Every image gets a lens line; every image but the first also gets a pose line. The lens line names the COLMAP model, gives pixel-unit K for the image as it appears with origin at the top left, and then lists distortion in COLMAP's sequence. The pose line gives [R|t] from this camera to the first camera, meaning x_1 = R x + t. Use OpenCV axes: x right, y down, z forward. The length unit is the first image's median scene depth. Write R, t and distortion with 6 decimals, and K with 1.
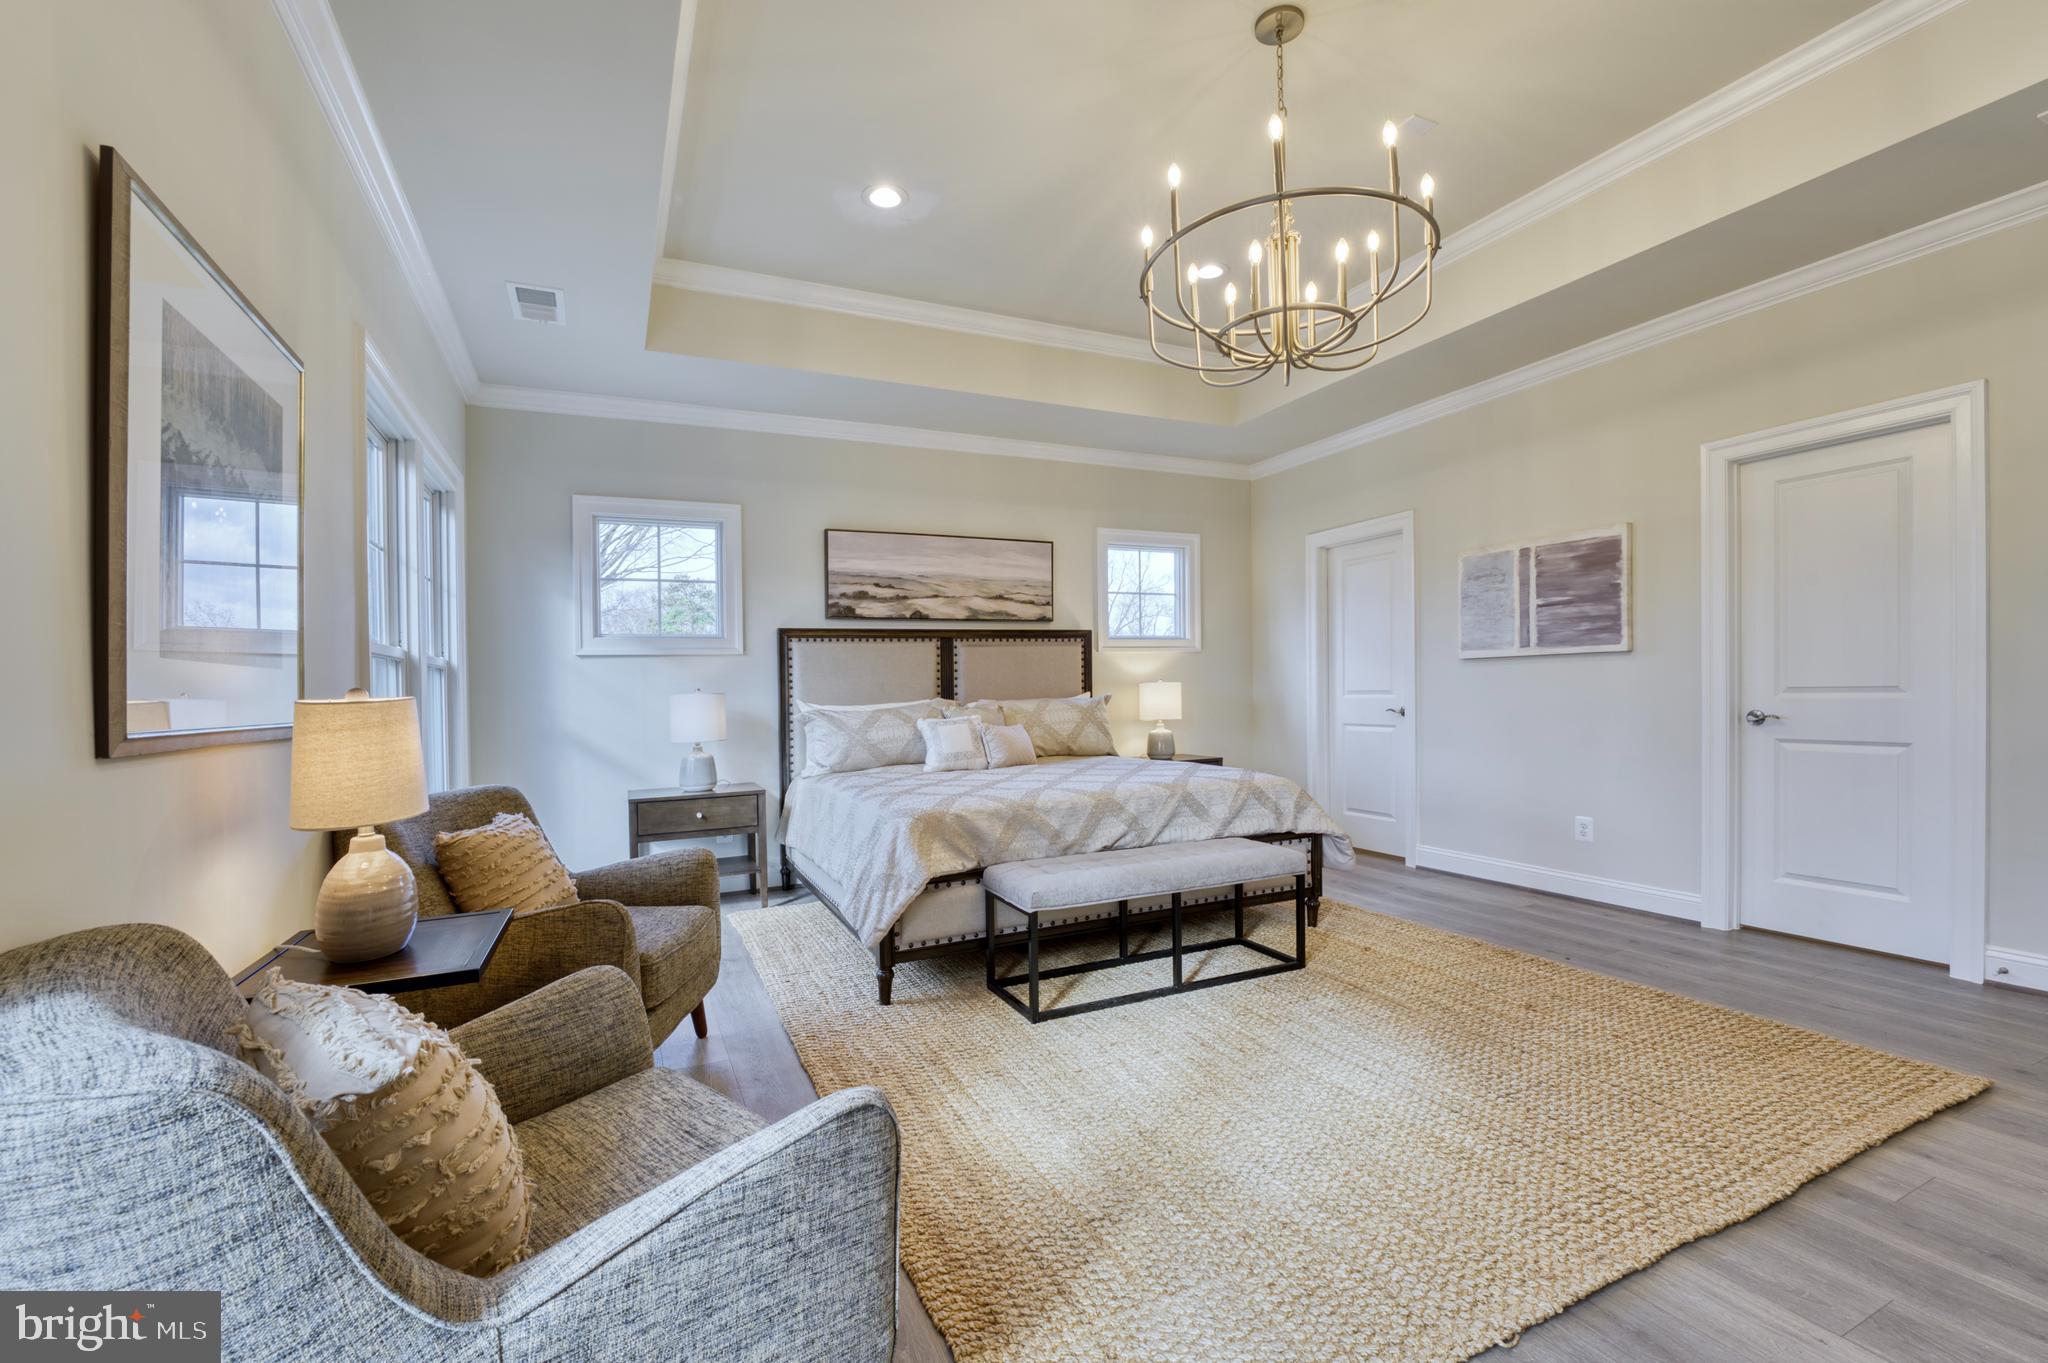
lens RADIAL K [[899.2, 0, 1022.1], [0, 899.2, 699.7], [0, 0, 1]] dist [0.033462, 0.000023]
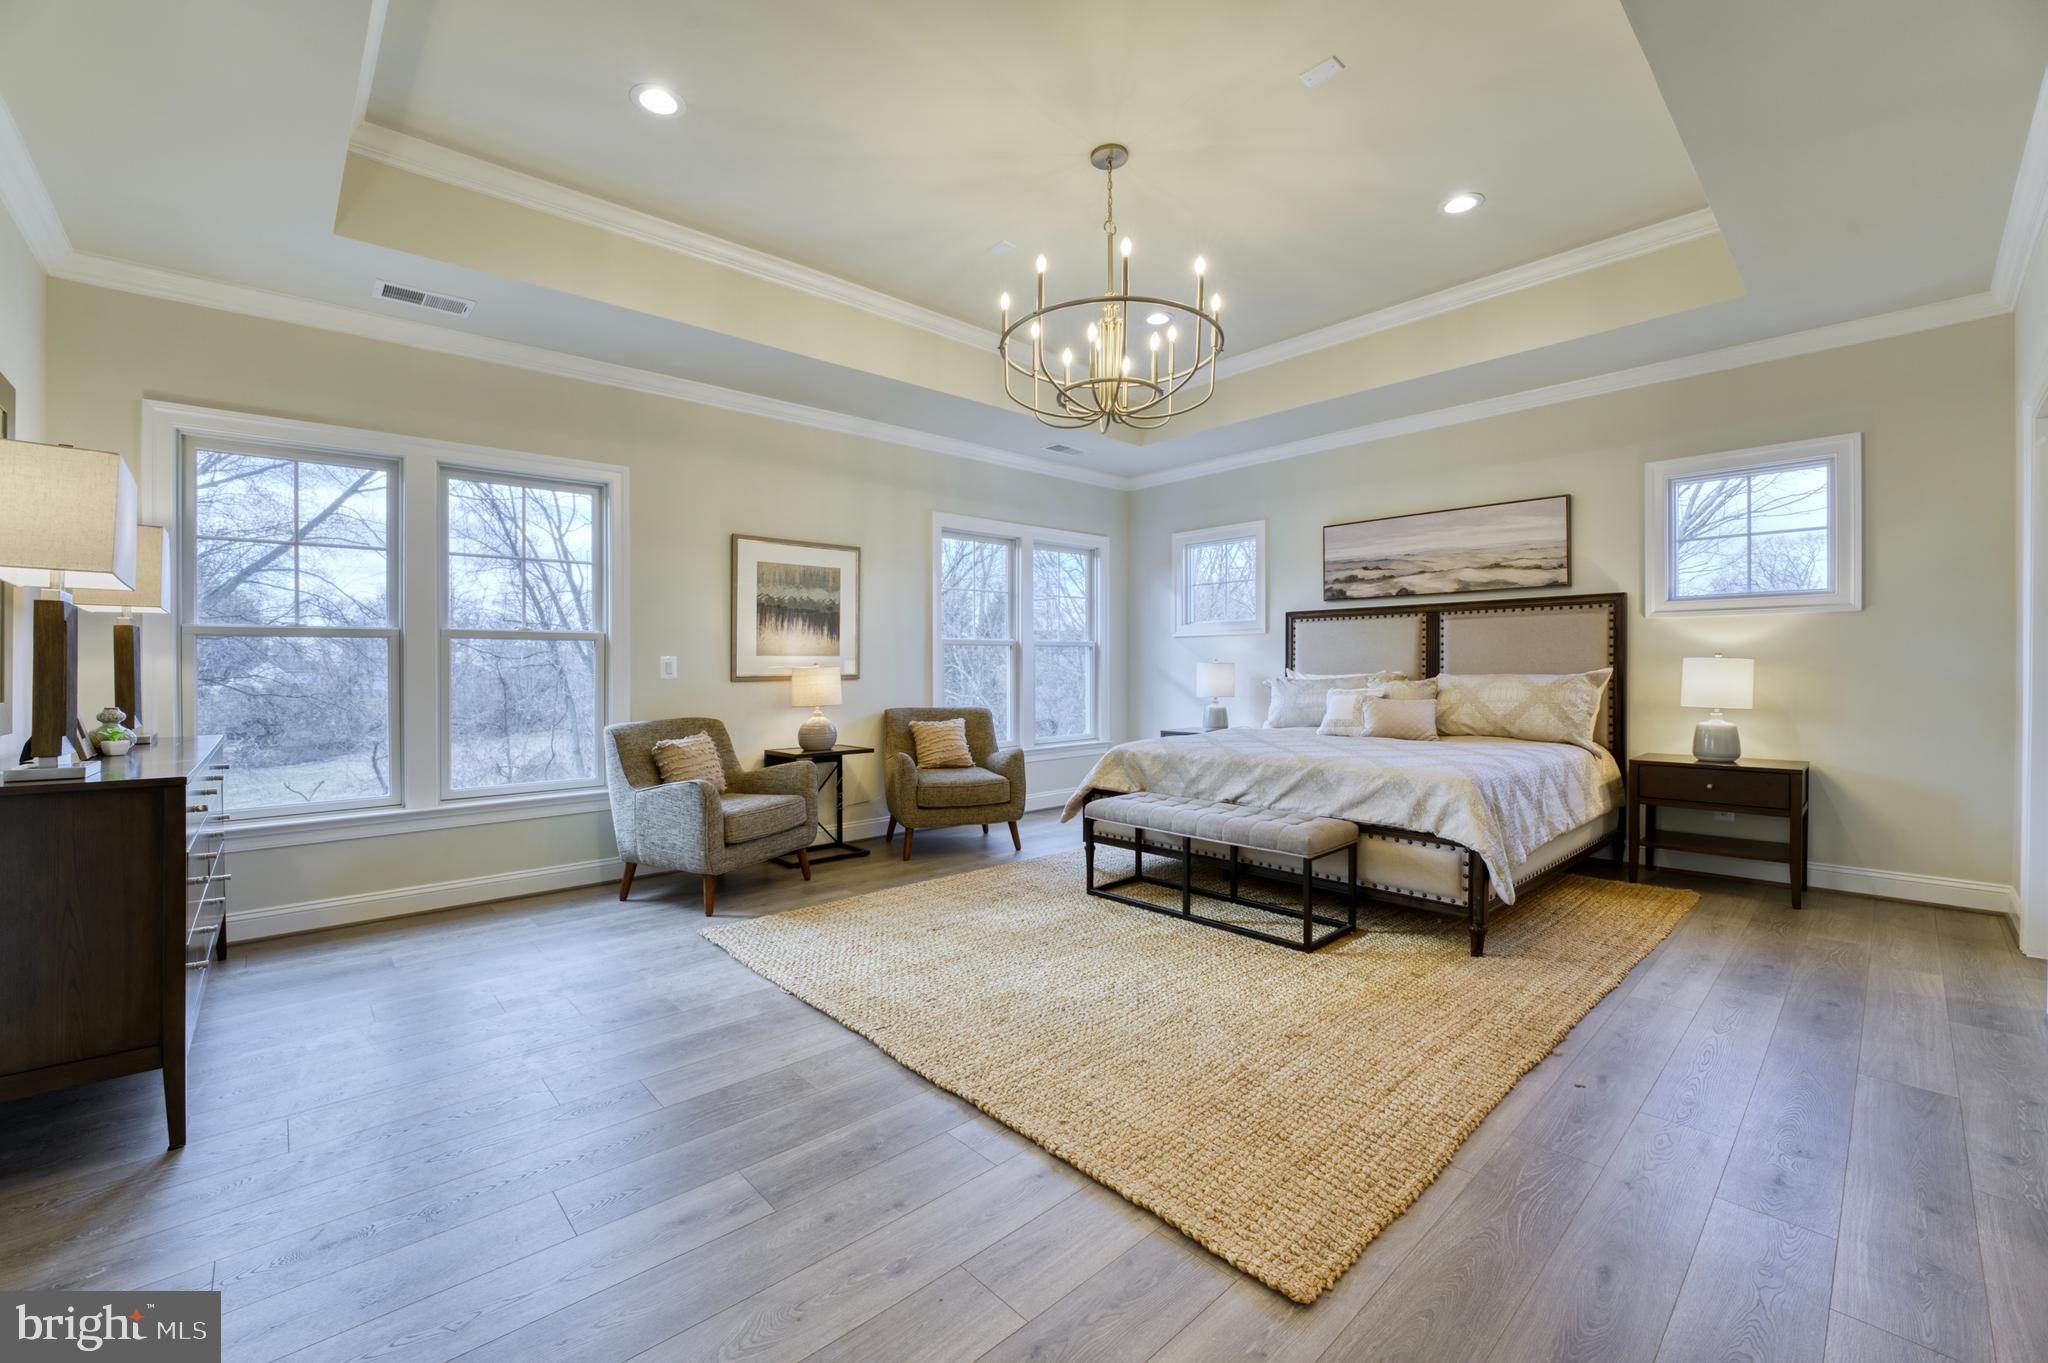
lens RADIAL K [[827.1, 0, 1026.1], [0, 827.1, 674.3], [0, 0, 1]] dist [-0.000772, -0.000044]
pose [[0.306609, 0.031744, -0.951306, 0.684372], [-0.013878, 0.999487, 0.028878, -0.018853], [0.951734, 0.004348, 0.306892, 0.275447]]
